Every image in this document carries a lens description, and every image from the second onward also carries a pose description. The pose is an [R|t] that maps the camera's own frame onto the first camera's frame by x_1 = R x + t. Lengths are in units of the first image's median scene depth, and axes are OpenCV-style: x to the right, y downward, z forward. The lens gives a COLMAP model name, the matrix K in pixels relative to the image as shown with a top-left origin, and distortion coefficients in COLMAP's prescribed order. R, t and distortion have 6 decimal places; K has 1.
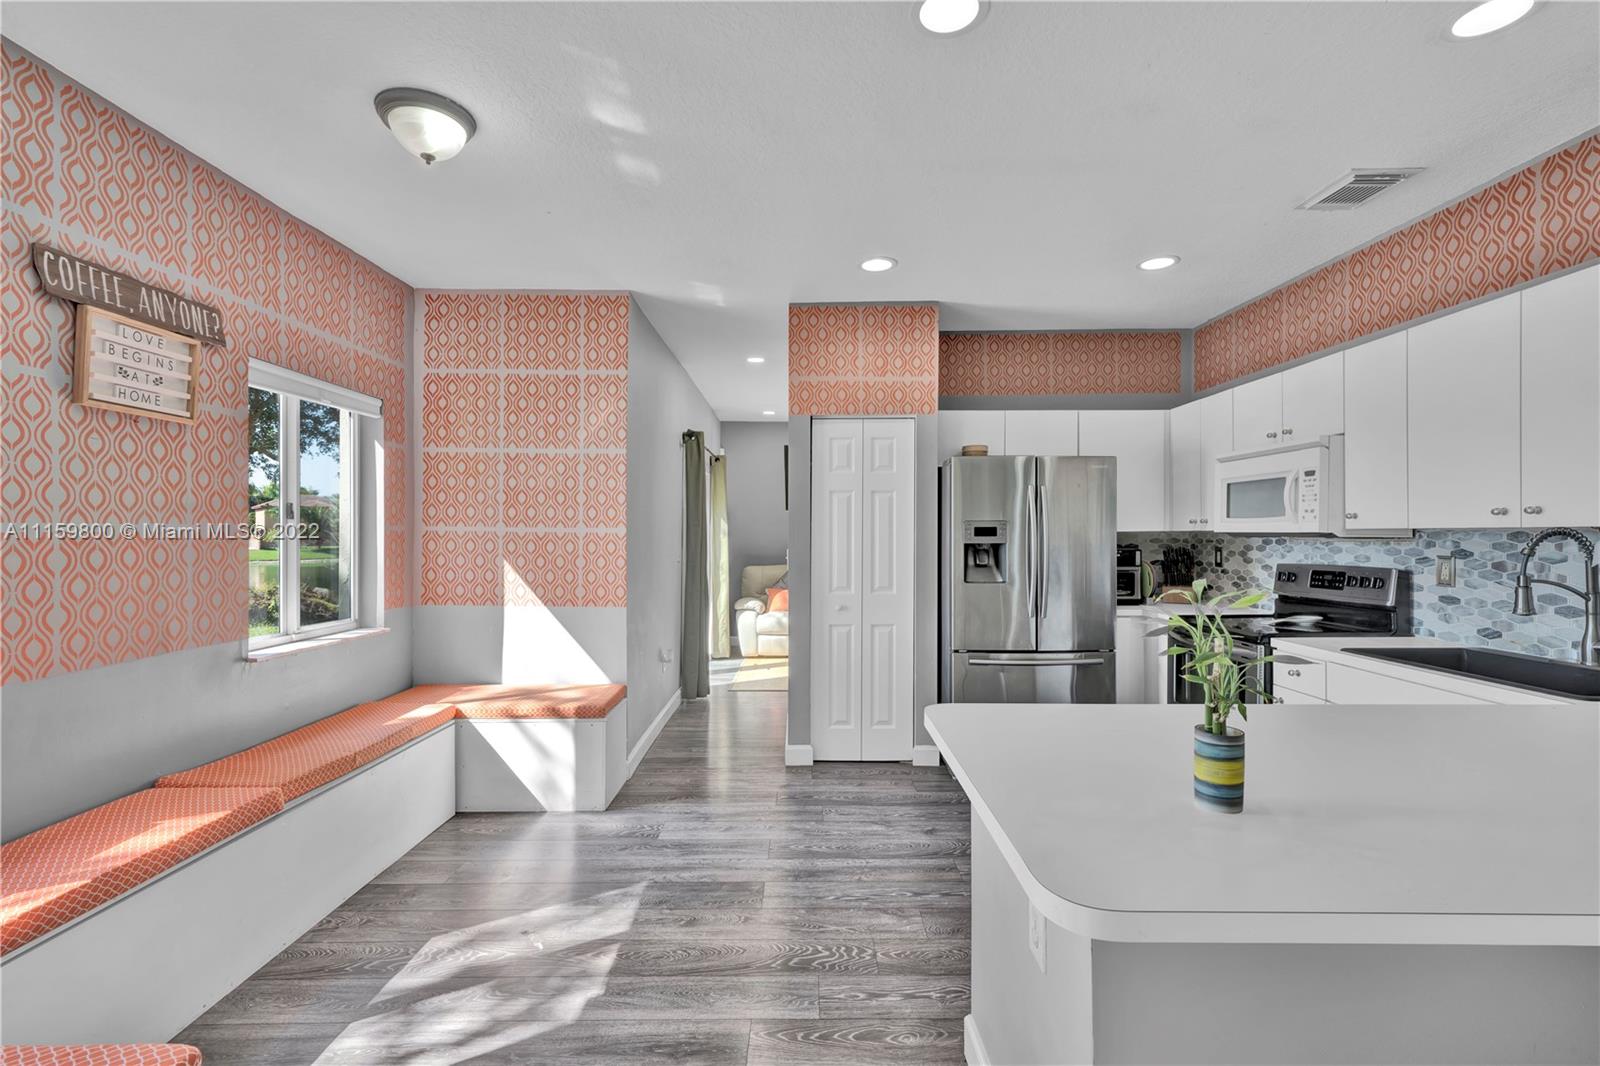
lens RADIAL K [[701.1, 0, 794.9], [0, 701.1, 536.6], [0, 0, 1]] dist [0.010935, 0.002204]
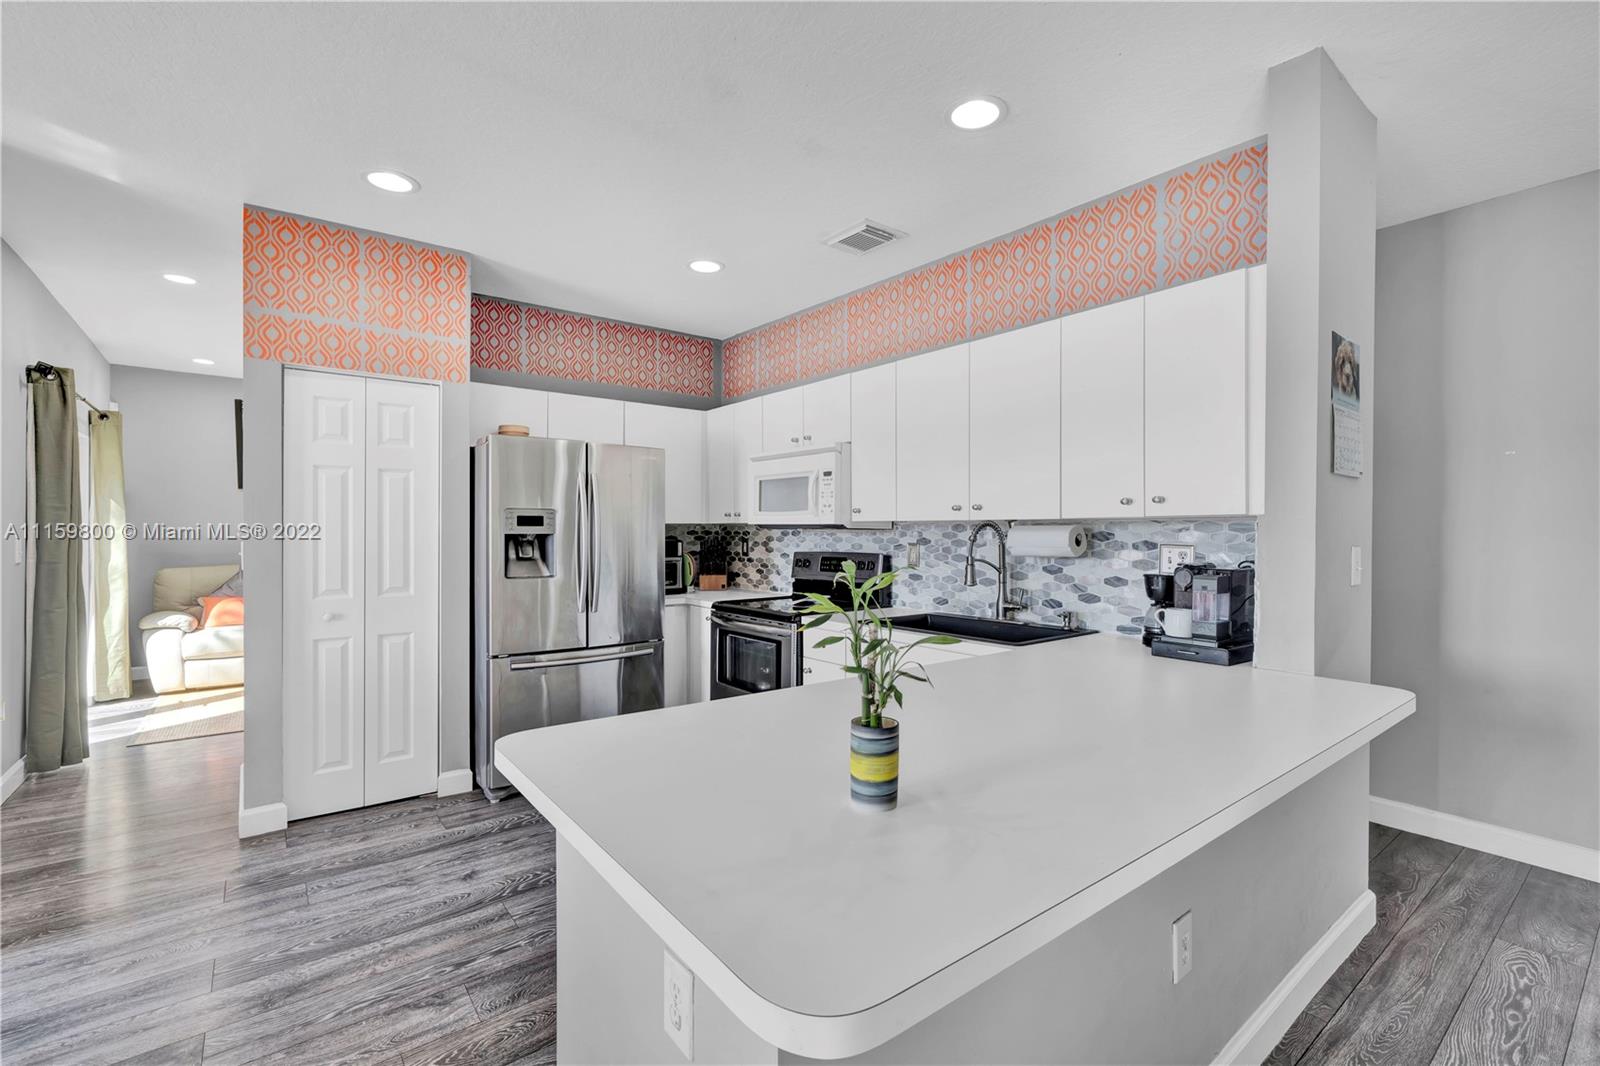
lens RADIAL K [[701.1, 0, 792.4], [0, 701.1, 531.5], [0, 0, 1]] dist [0.010935, 0.002204]
pose [[0.789682, 0.005707, 0.613490, -0.015164], [-0.006124, 0.999980, -0.001420, 0.005553], [-0.613486, -0.002636, 0.789701, 0.082288]]
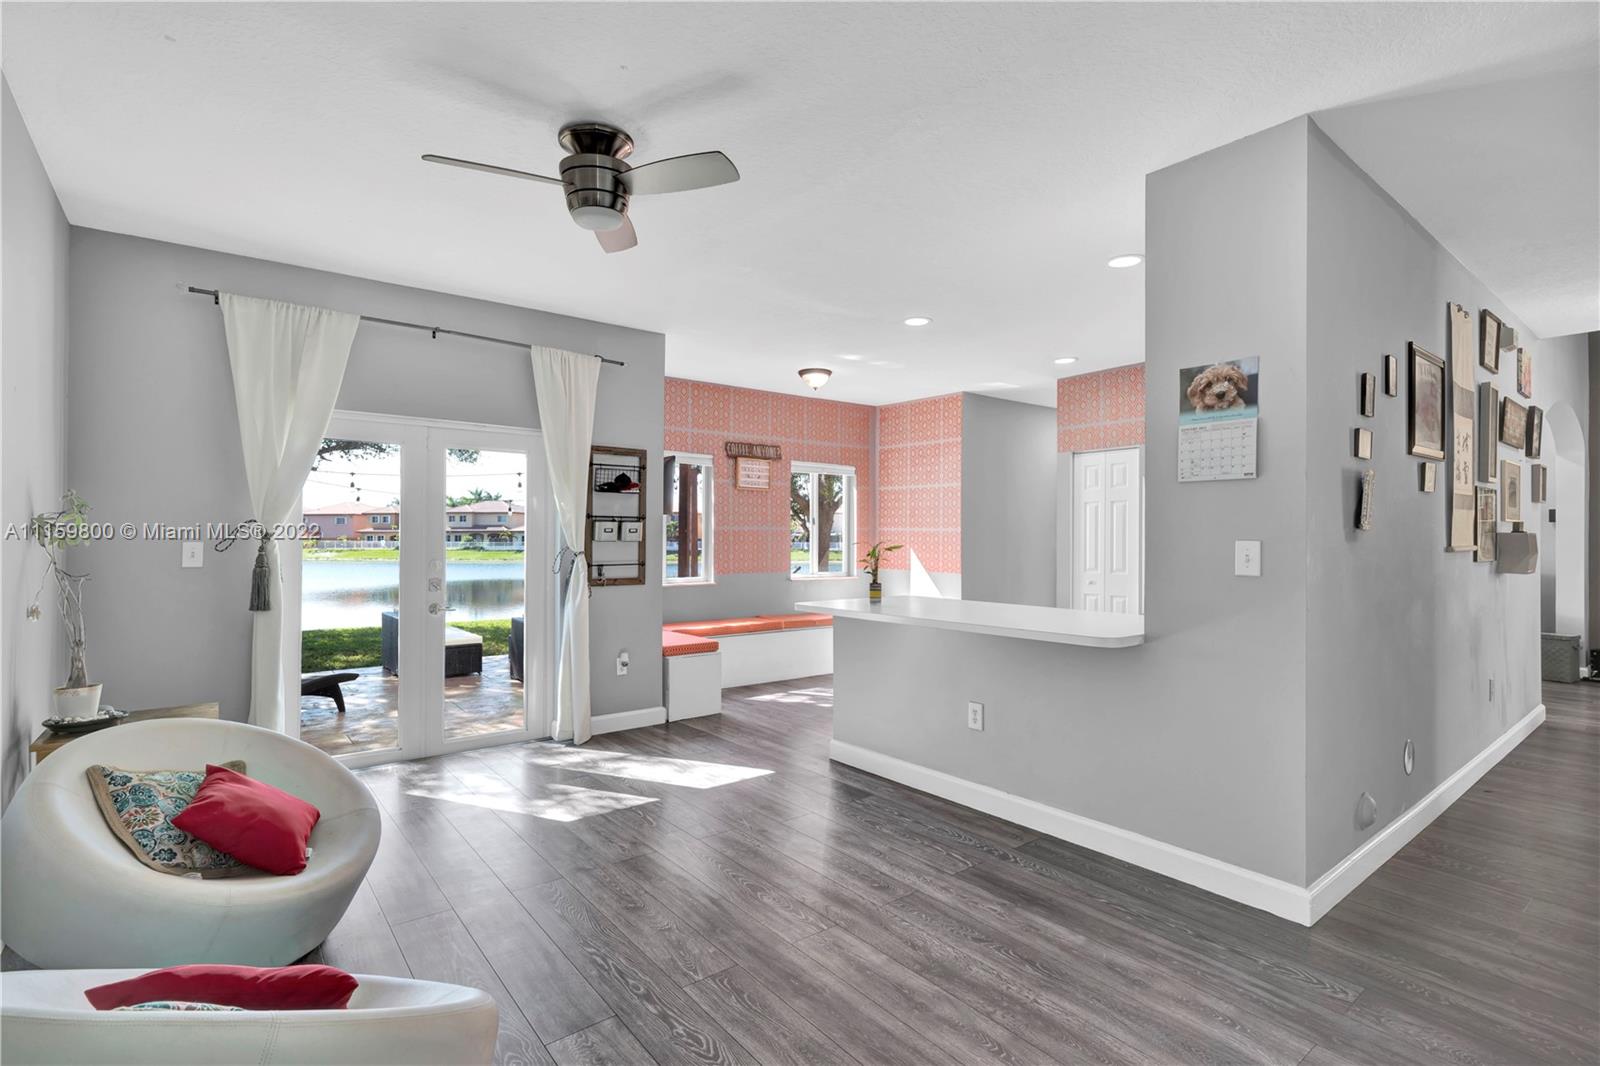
lens RADIAL K [[726.1, 0, 822.1], [0, 726.1, 537.7], [0, 0, 1]] dist [0.002850, 0.000054]
pose [[0.648387, 0.004220, -0.761299, 0.912255], [-0.007461, 0.999972, -0.000812, 0.015465], [0.761274, 0.006207, 0.648400, -0.428932]]
